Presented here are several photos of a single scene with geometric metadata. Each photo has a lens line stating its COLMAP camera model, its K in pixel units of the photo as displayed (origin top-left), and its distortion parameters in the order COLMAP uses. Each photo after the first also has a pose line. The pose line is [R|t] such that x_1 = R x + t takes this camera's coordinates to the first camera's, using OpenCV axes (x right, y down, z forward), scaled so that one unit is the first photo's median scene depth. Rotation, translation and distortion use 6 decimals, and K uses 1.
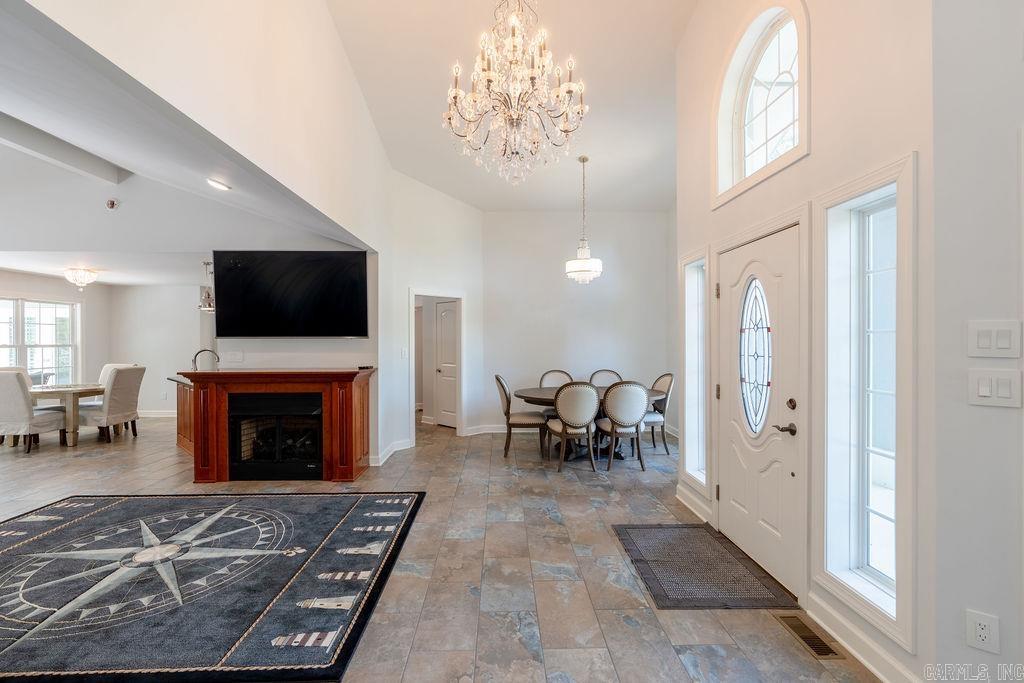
lens RADIAL K [[462.0, 0, 512.0], [0, 462.0, 341.5], [0, 0, 1]] dist [-0.004592, 0.000223]
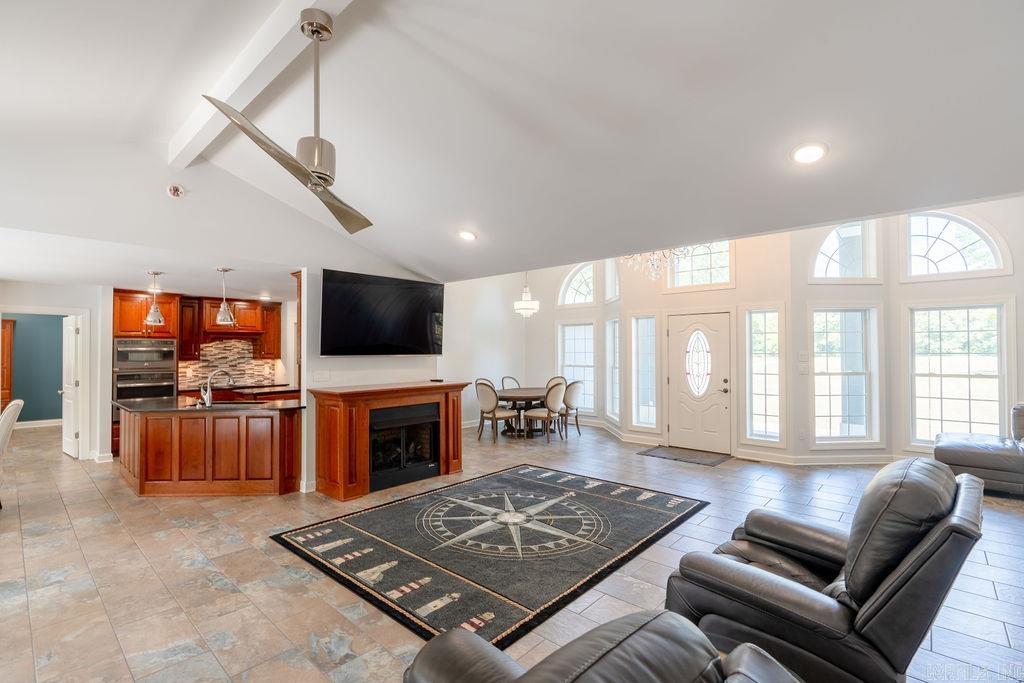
lens RADIAL K [[462.0, 0, 512.0], [0, 462.0, 341.5], [0, 0, 1]] dist [-0.004592, 0.000223]
pose [[0.692498, 0.014294, 0.721278, -1.331313], [0.004105, 0.999709, -0.023754, -0.019537], [-0.721408, 0.019411, 0.692238, 0.036635]]
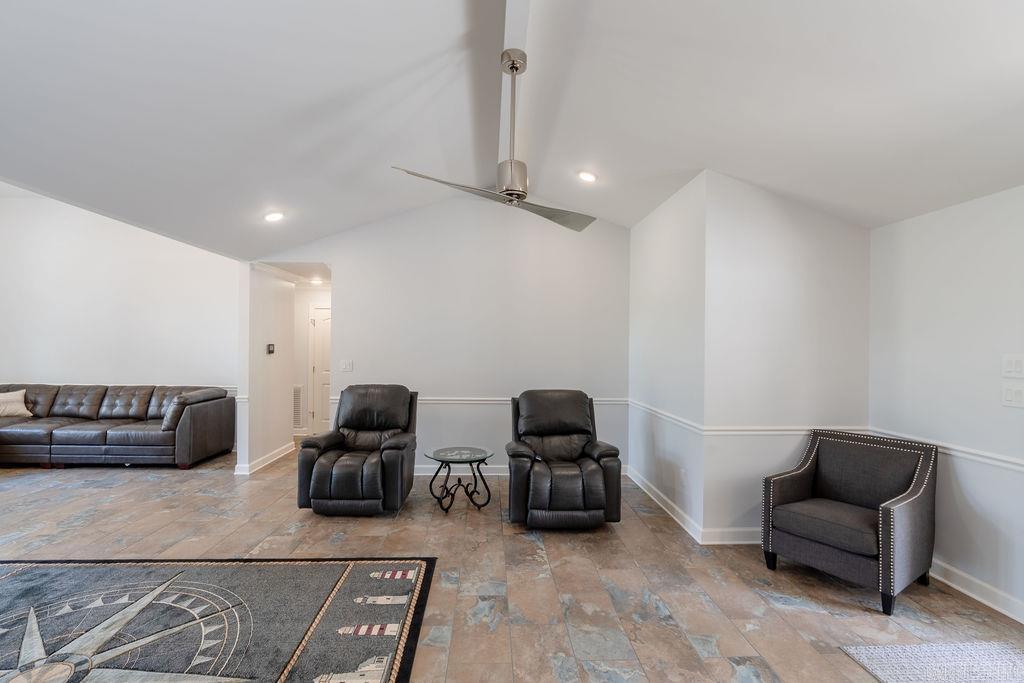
lens RADIAL K [[476.0, 0, 512.0], [0, 476.0, 341.5], [0, 0, 1]] dist [-0.000285, 0.000206]
pose [[-0.999753, -0.012678, -0.018253, -1.080866], [-0.012673, 0.999920, -0.000400, -0.023701], [0.018256, -0.000168, -0.999833, 1.278053]]
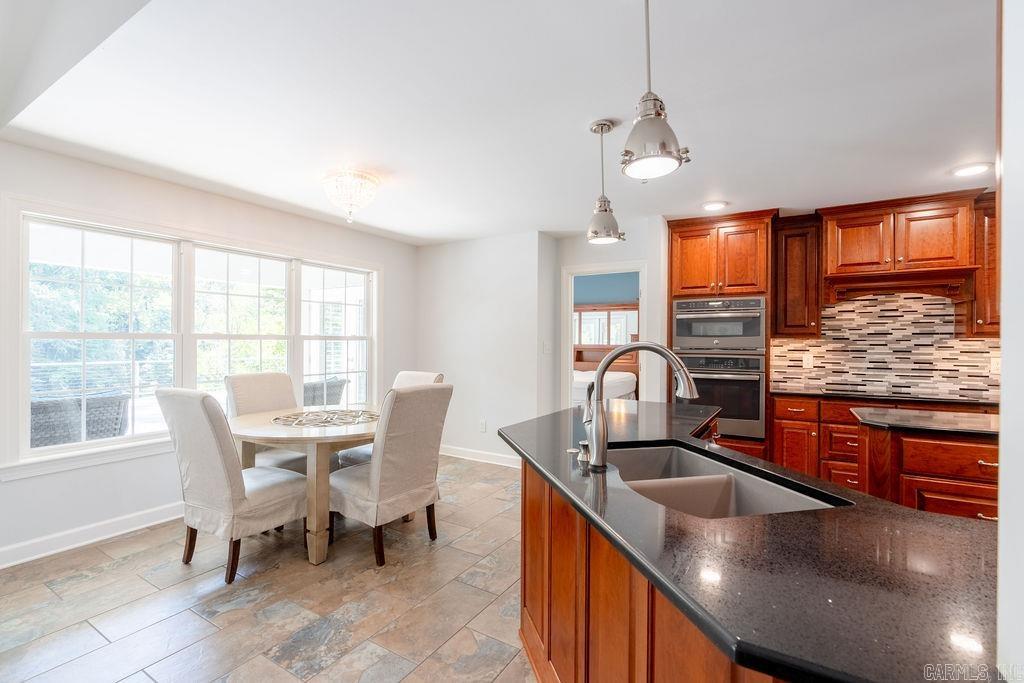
lens RADIAL K [[462.0, 0, 512.0], [0, 462.0, 341.5], [0, 0, 1]] dist [-0.004592, 0.000223]
pose [[0.838924, 0.007553, -0.544196, -0.863375], [-0.009101, 0.999959, -0.000151, 0.023048], [0.544173, 0.005080, 0.838958, 1.122660]]
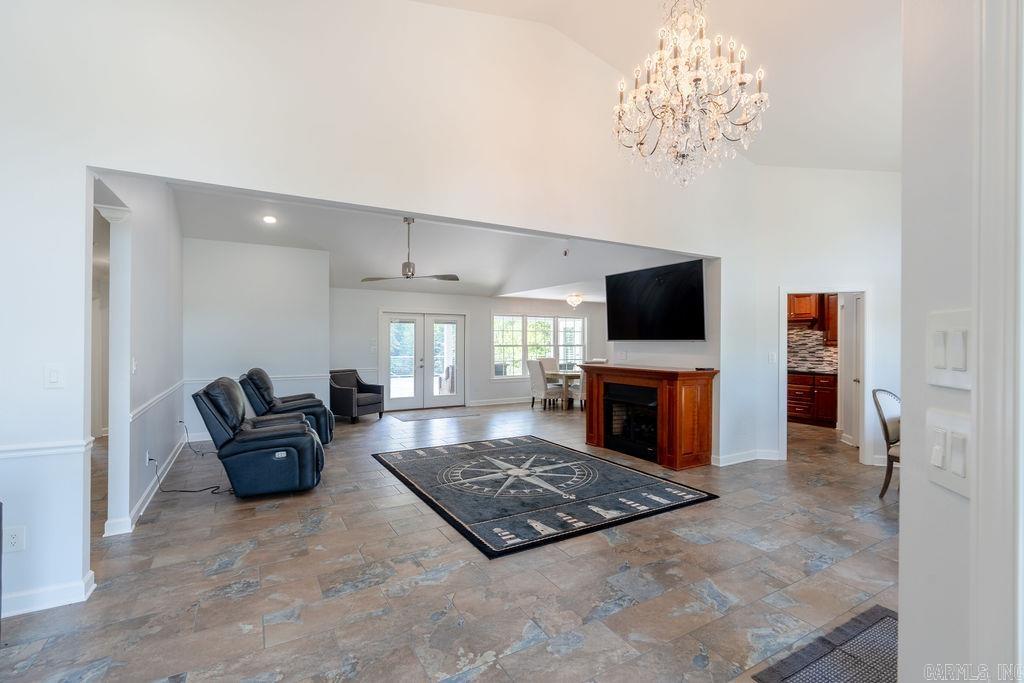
lens RADIAL K [[457.8, 0, 512.0], [0, 457.8, 341.5], [0, 0, 1]] dist [-0.003724, -0.000014]
pose [[0.479495, 0.001393, -0.877544, 0.490140], [-0.006357, 0.999978, -0.001886, -0.001698], [0.877522, 0.006483, 0.479493, 0.147736]]
